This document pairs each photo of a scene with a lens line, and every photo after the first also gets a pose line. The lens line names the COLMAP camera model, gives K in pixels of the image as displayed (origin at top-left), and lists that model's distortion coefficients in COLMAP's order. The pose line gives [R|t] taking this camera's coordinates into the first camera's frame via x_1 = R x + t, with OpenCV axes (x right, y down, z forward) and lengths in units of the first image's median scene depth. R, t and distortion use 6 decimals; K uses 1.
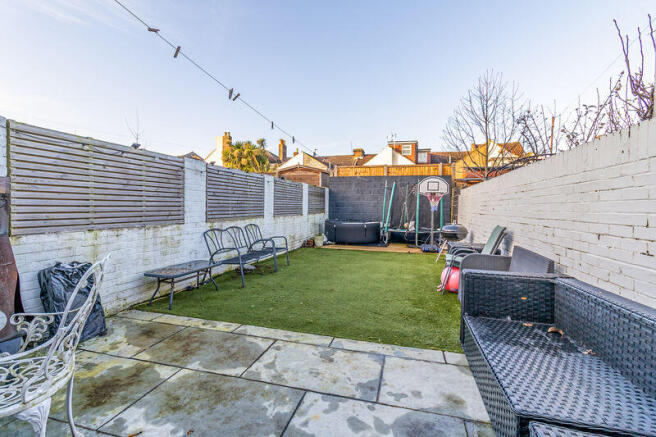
lens RADIAL K [[297.1, 0, 328.1], [0, 297.1, 210.6], [0, 0, 1]] dist [-0.000702, -0.000094]
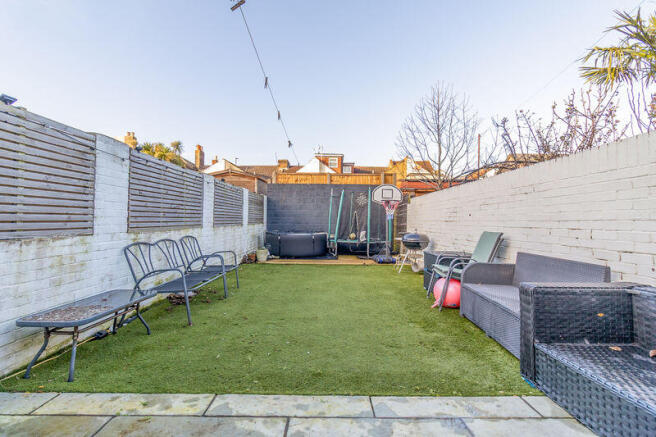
lens RADIAL K [[297.1, 0, 328.1], [0, 297.1, 210.6], [0, 0, 1]] dist [-0.000702, -0.000094]
pose [[0.962745, 0.005457, 0.270356, -0.136506], [0.006603, 0.999024, -0.043679, 0.018791], [-0.270331, 0.043837, 0.961769, 0.193270]]
